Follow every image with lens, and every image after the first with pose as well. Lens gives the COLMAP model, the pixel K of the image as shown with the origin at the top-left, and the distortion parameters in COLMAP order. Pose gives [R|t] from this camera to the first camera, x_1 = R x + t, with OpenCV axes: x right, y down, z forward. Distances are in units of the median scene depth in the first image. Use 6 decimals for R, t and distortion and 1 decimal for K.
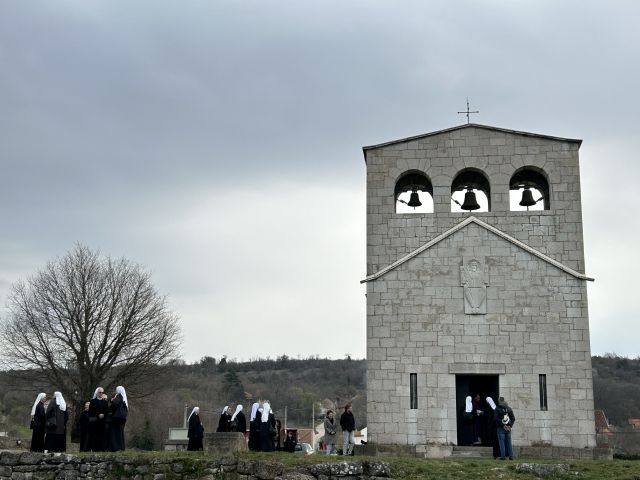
lens RADIAL K [[948.6, 0, 320.0], [0, 948.6, 240.0], [0, 0, 1]] dist [0.302830, -1.429128]
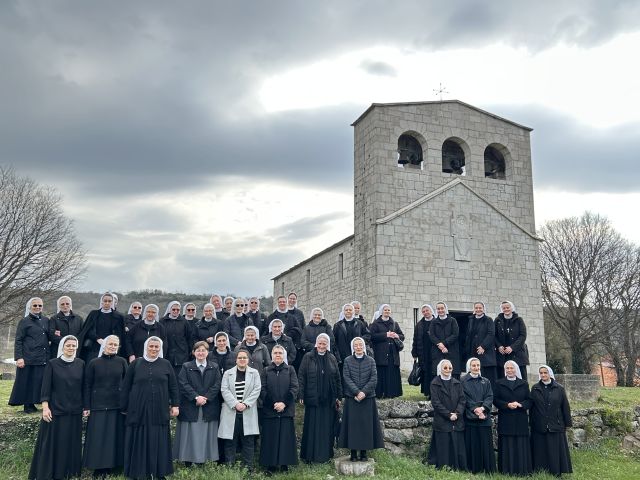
lens RADIAL K [[653.0, 0, 320.0], [0, 653.0, 240.0], [0, 0, 1]] dist [0.083526, -0.006426]
pose [[0.895527, 0.092426, 0.435302, -0.338268], [-0.109026, 0.993951, 0.013253, 0.058947], [-0.431444, -0.059328, 0.900187, 0.342352]]
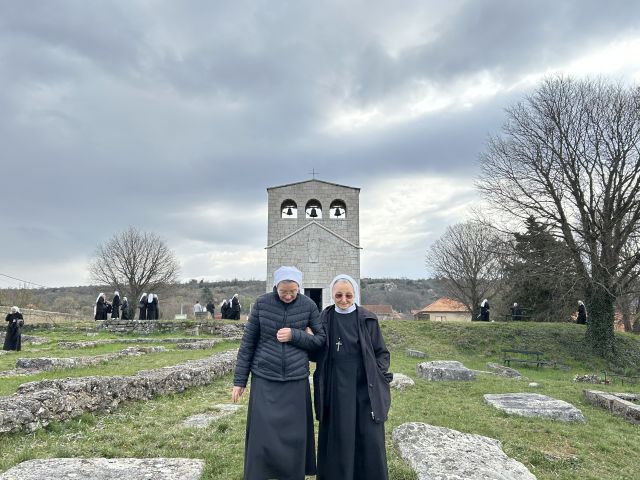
lens RADIAL K [[520.0, 0, 320.0], [0, 520.0, 240.0], [0, 0, 1]] dist [0.122455, -0.000503]
pose [[0.992636, 0.012430, 0.120498, 0.024061], [-0.018017, 0.998807, 0.045389, -0.034637], [-0.119790, -0.047225, 0.991675, -0.248793]]
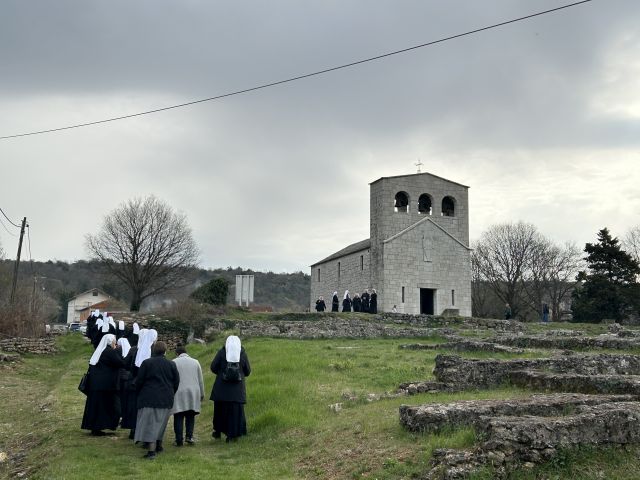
lens RADIAL K [[800.8, 0, 320.0], [0, 800.8, 240.0], [0, 0, 1]] dist [0.008376, -0.001090]
pose [[0.880941, 0.076703, 0.466969, -0.903152], [-0.118889, 0.991001, 0.061504, -0.054926], [-0.458049, -0.109699, 0.882132, -0.501633]]
